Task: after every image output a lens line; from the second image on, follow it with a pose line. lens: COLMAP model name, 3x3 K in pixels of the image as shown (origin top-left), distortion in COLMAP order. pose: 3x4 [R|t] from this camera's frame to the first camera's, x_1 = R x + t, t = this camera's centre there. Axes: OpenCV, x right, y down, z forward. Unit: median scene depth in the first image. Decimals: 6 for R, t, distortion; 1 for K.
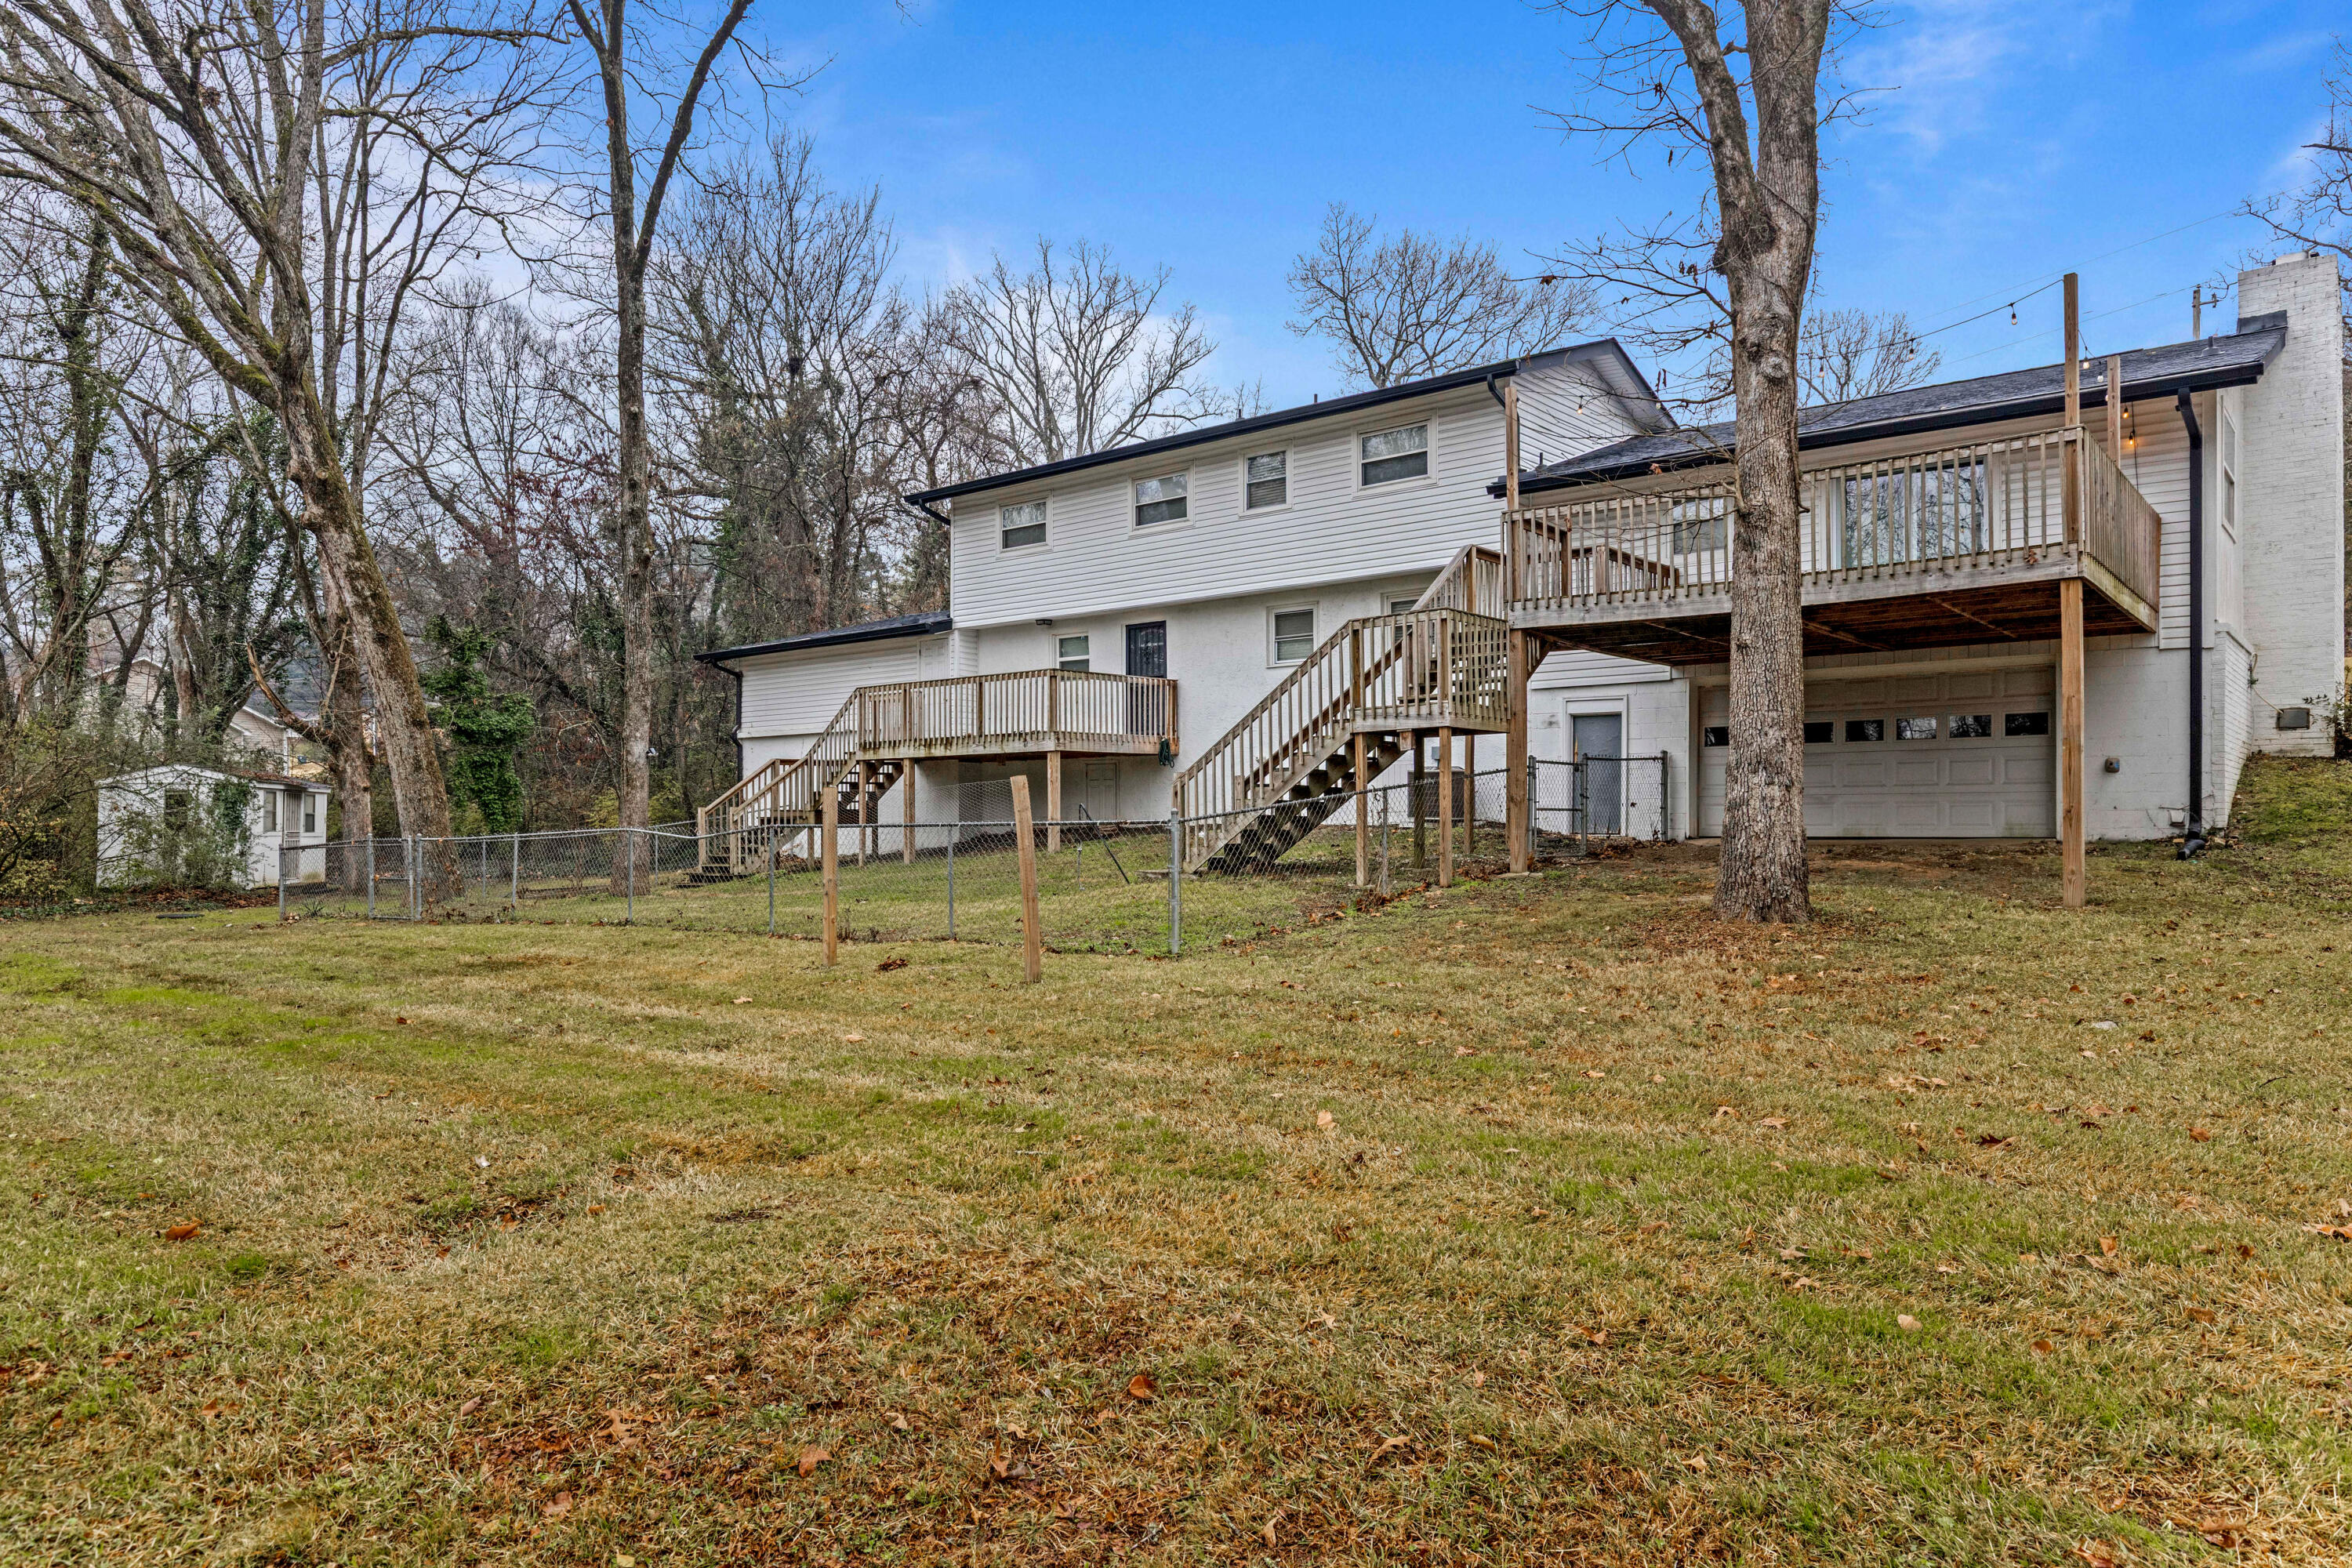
lens RADIAL K [[1497.4, 0, 1173.3], [0, 1497.4, 806.7], [0, 0, 1]] dist [-0.003869, -0.001532]
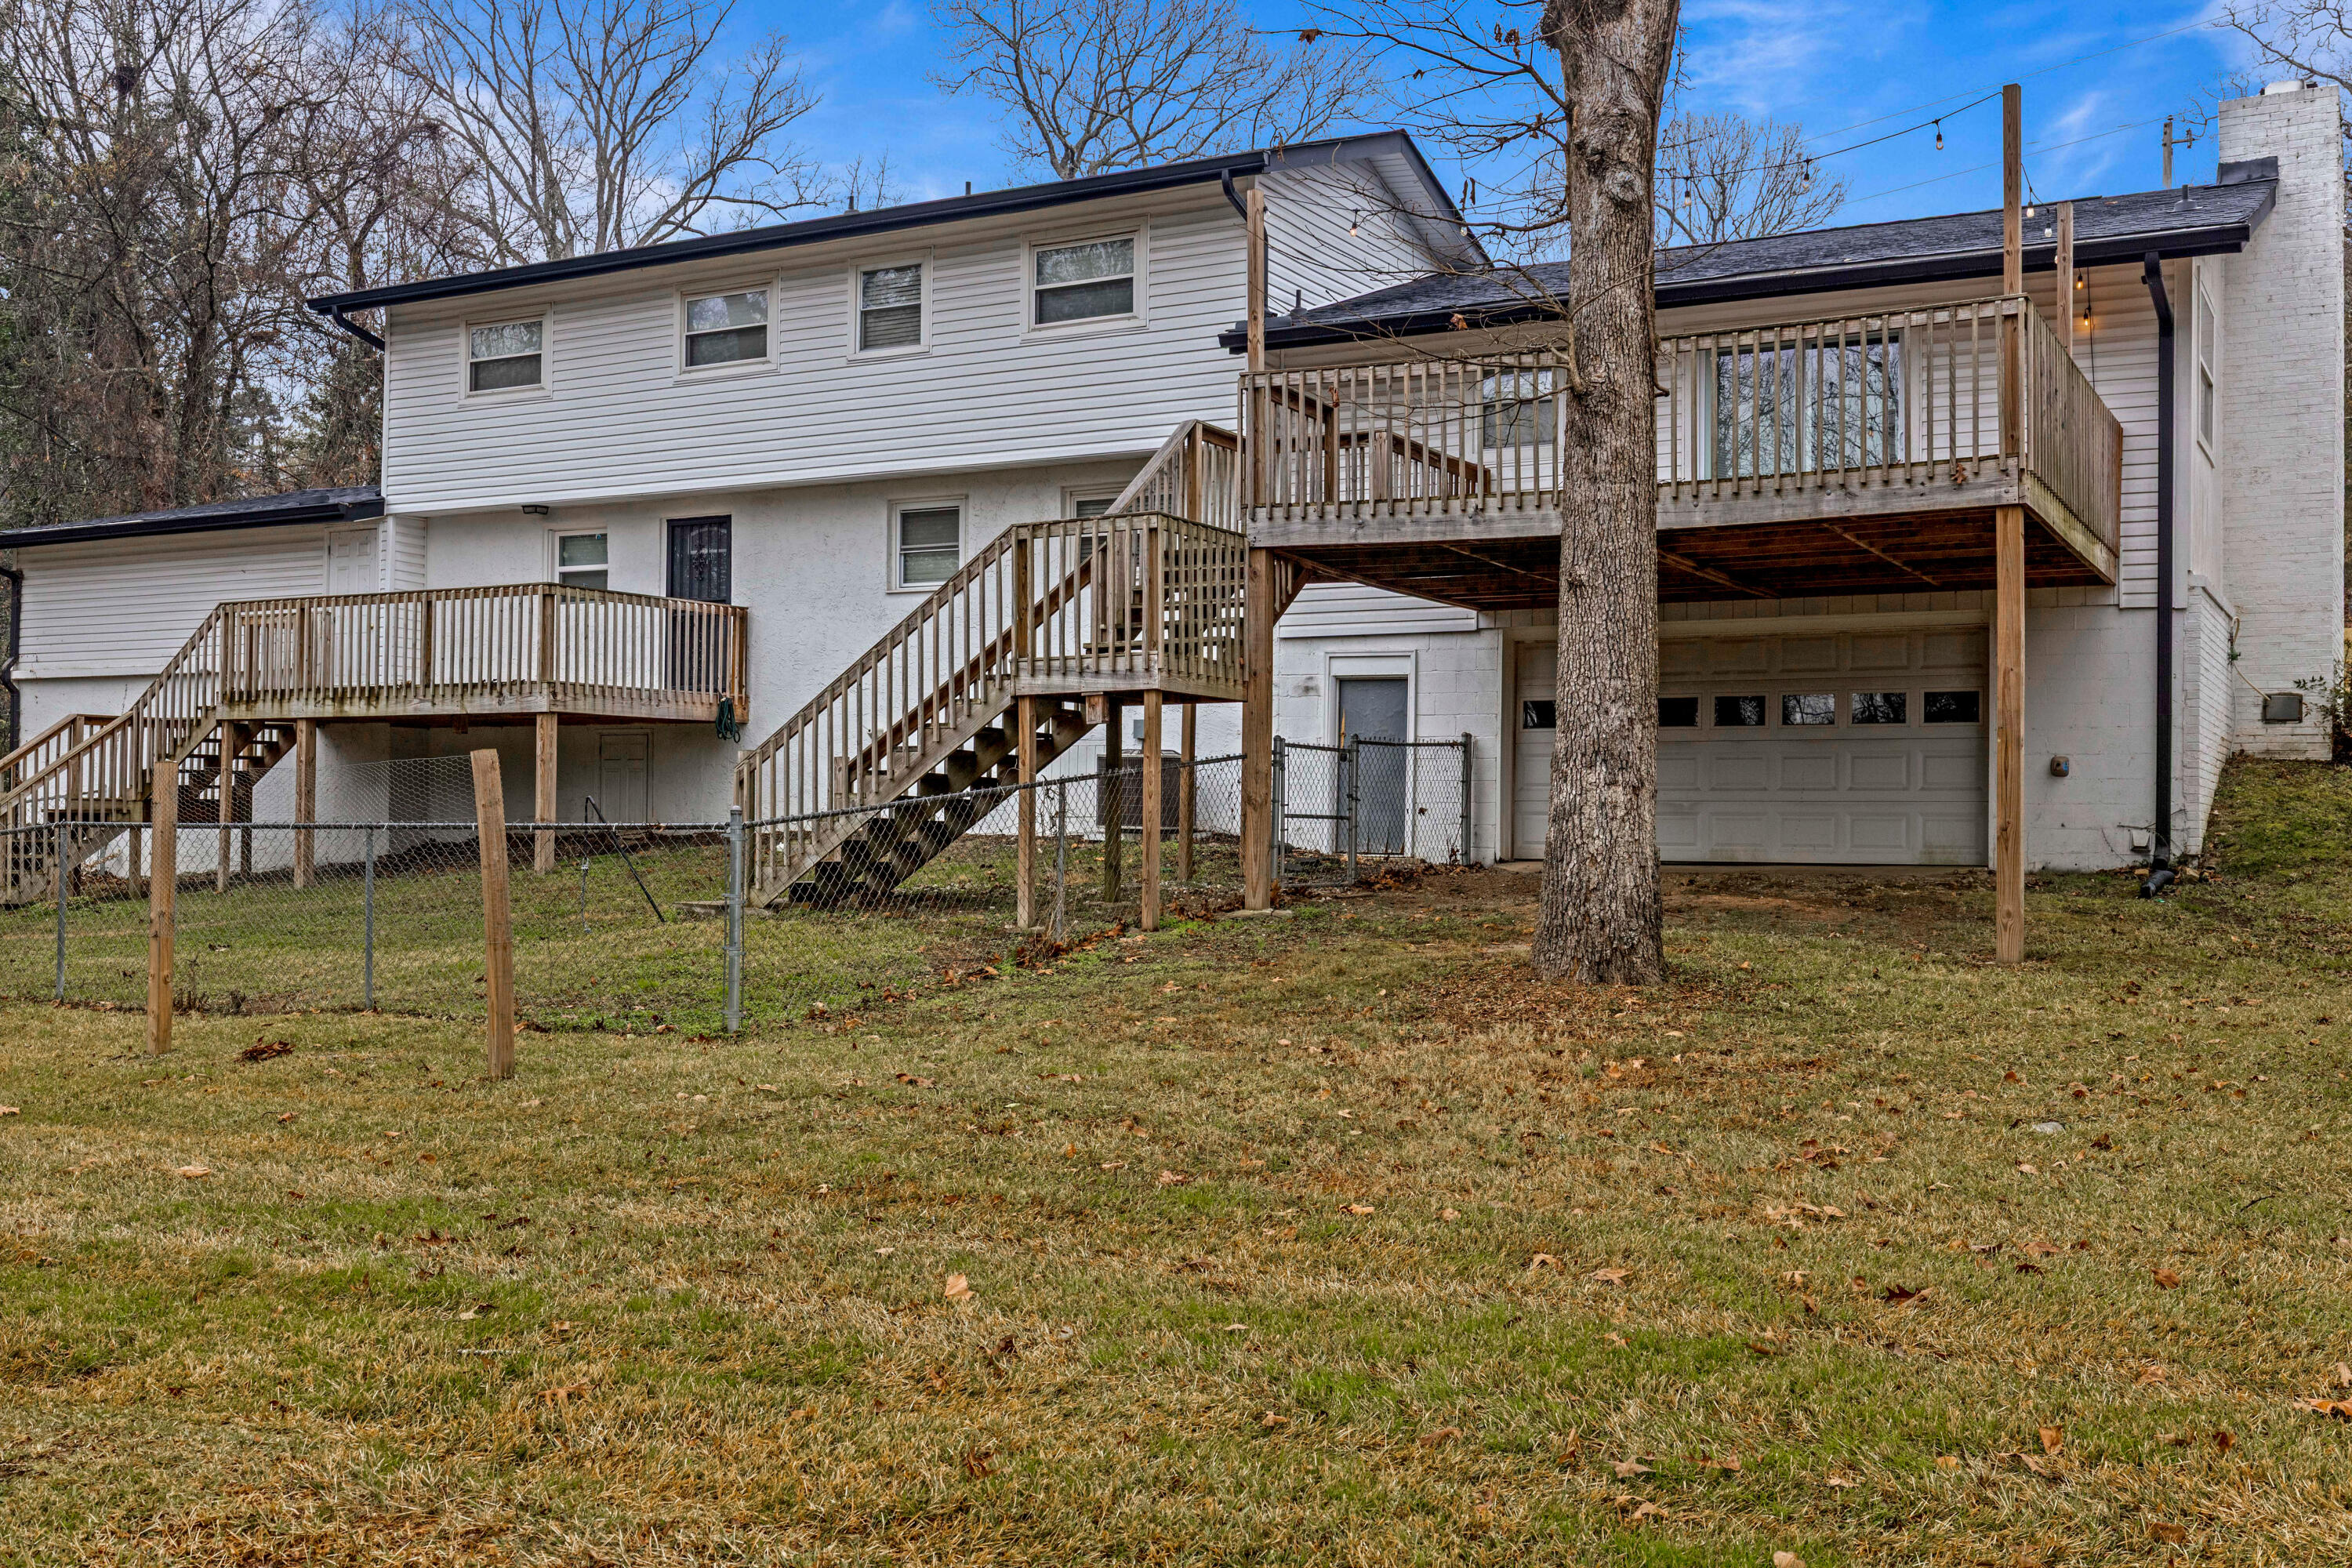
lens RADIAL K [[2275.3, 0, 1187.9], [0, 2275.3, 753.8], [0, 0, 1]] dist [-0.007275, -0.004487]
pose [[0.980935, 0.020297, 0.193273, 0.001782], [-0.015737, 0.999561, -0.025101, 0.000294], [-0.193698, 0.021581, 0.980824, 0.003053]]
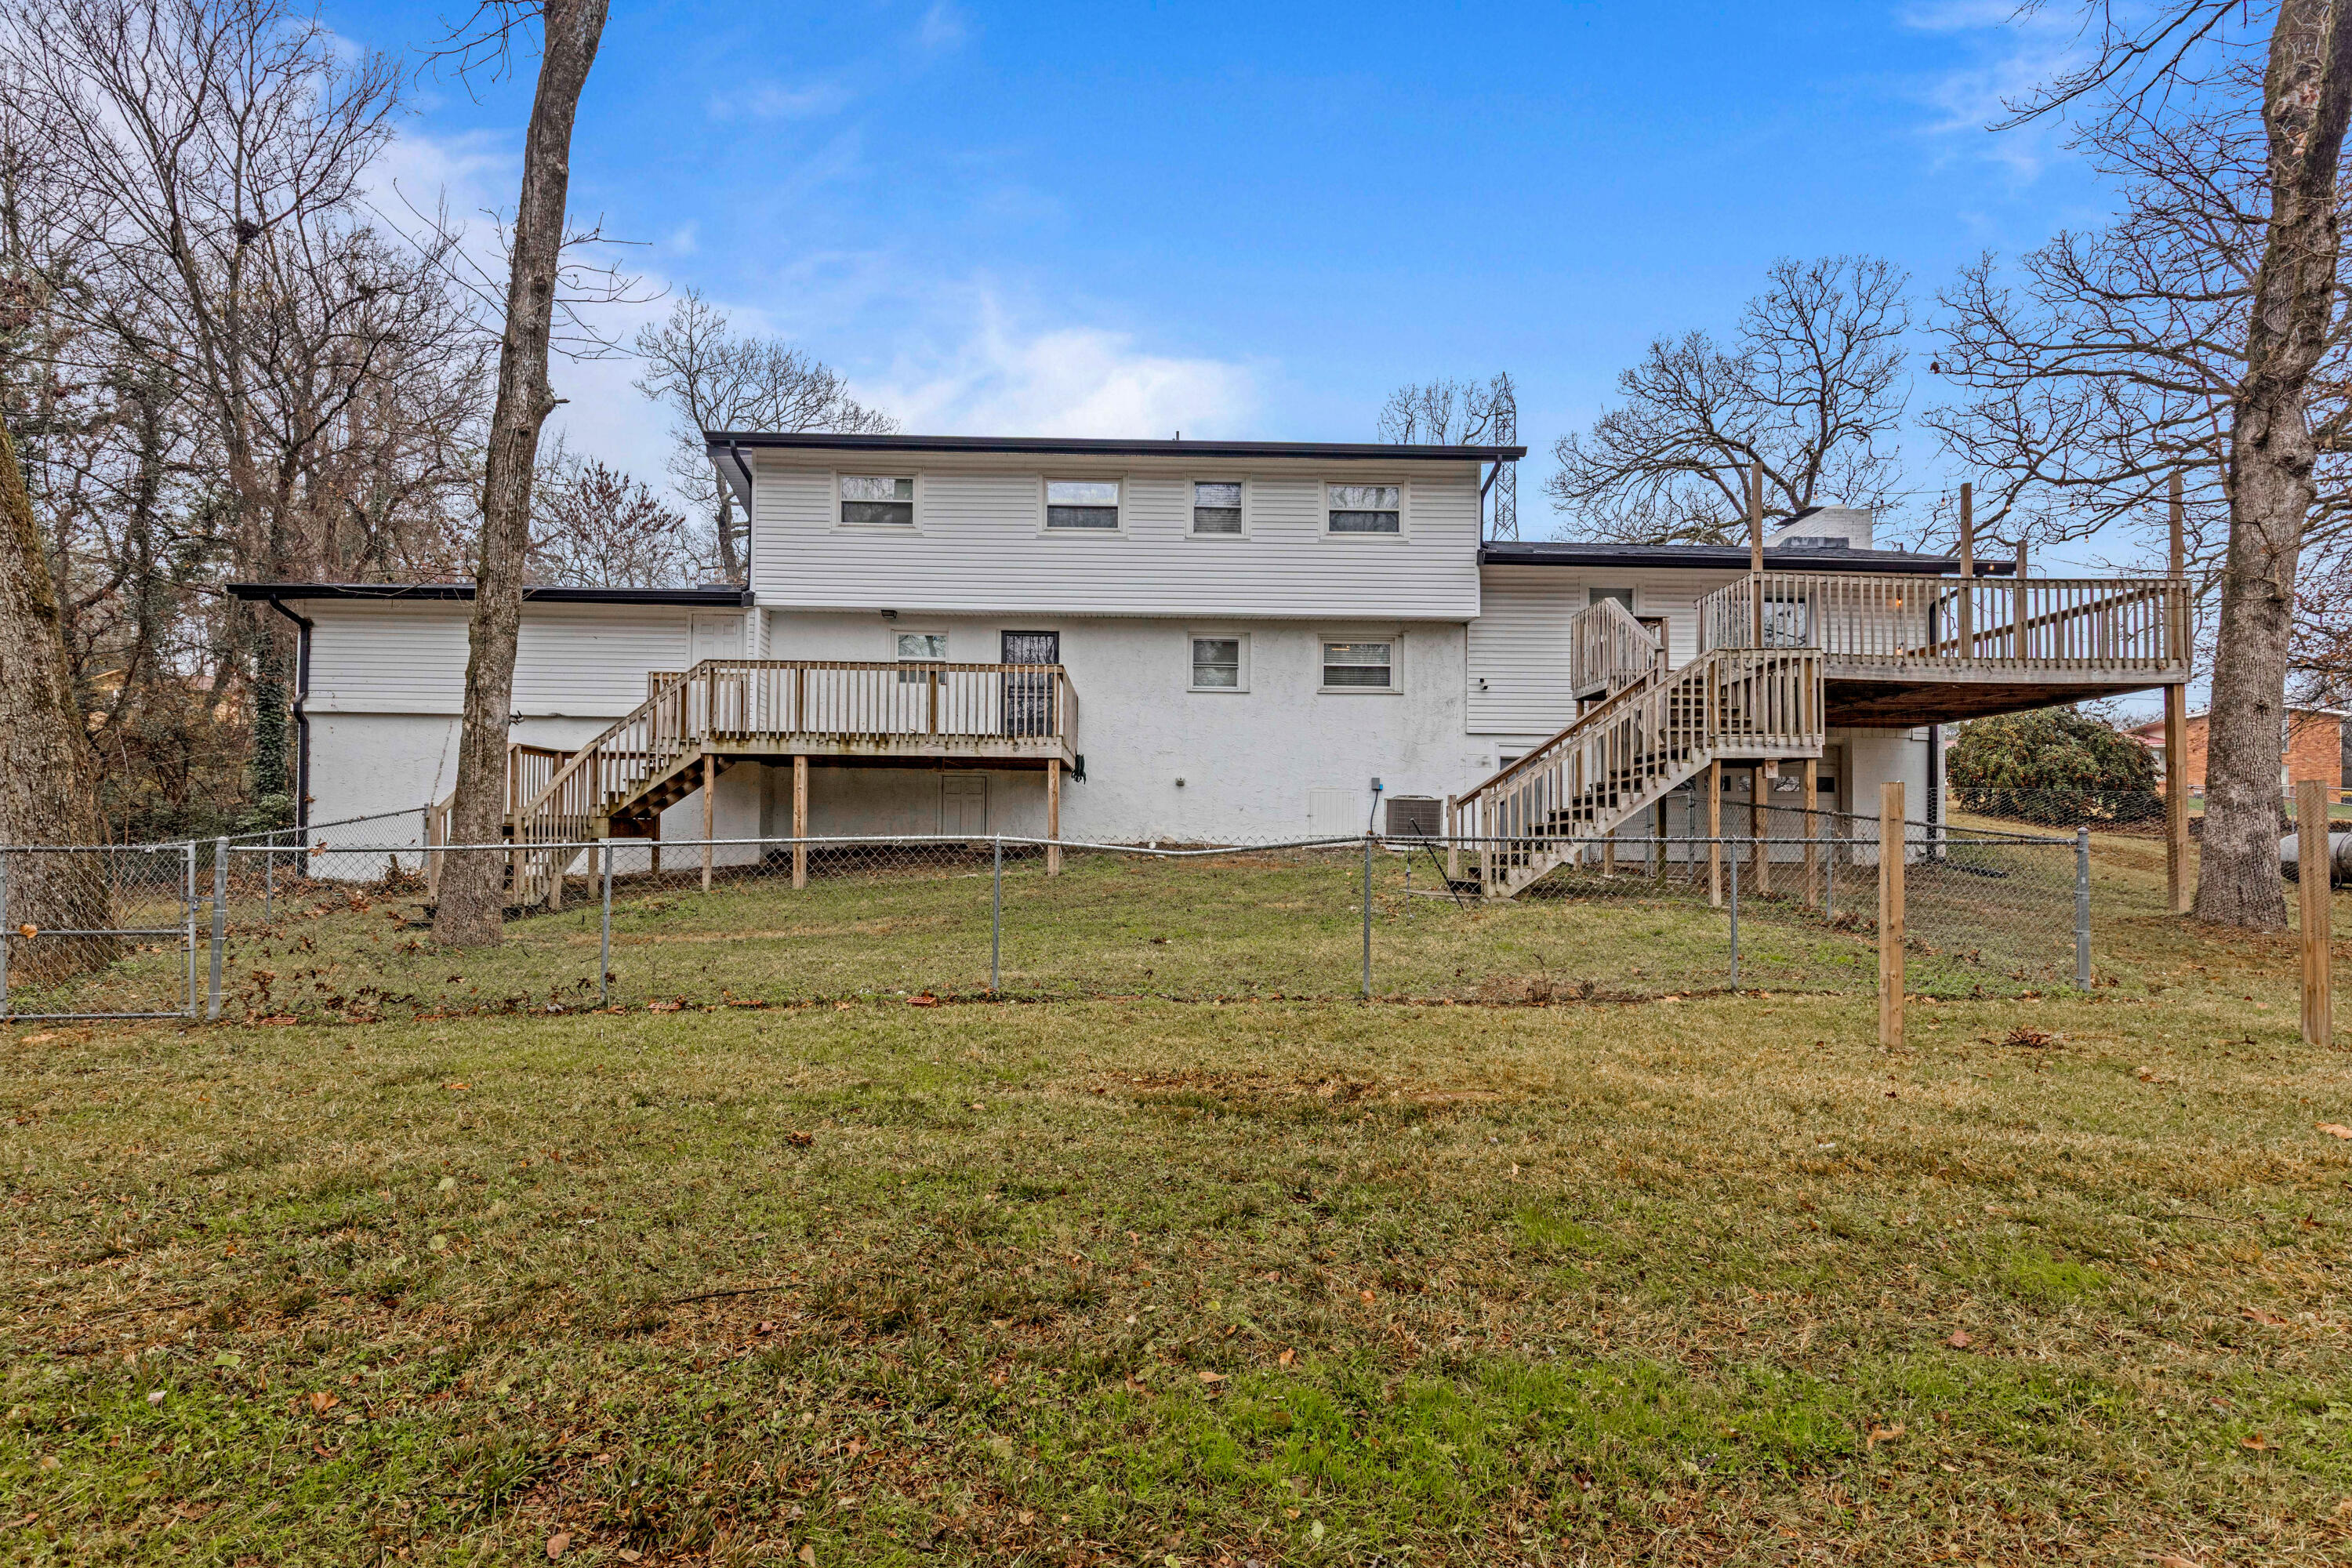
lens RADIAL K [[1147.9, 0, 1170.6], [0, 1147.9, 845.8], [0, 0, 1]] dist [0.002372, 0.000048]
pose [[0.717263, 0.000039, 0.696803, -0.907284], [-0.012352, 0.999844, 0.012659, 0.013120], [-0.696694, -0.017687, 0.717151, 0.782443]]
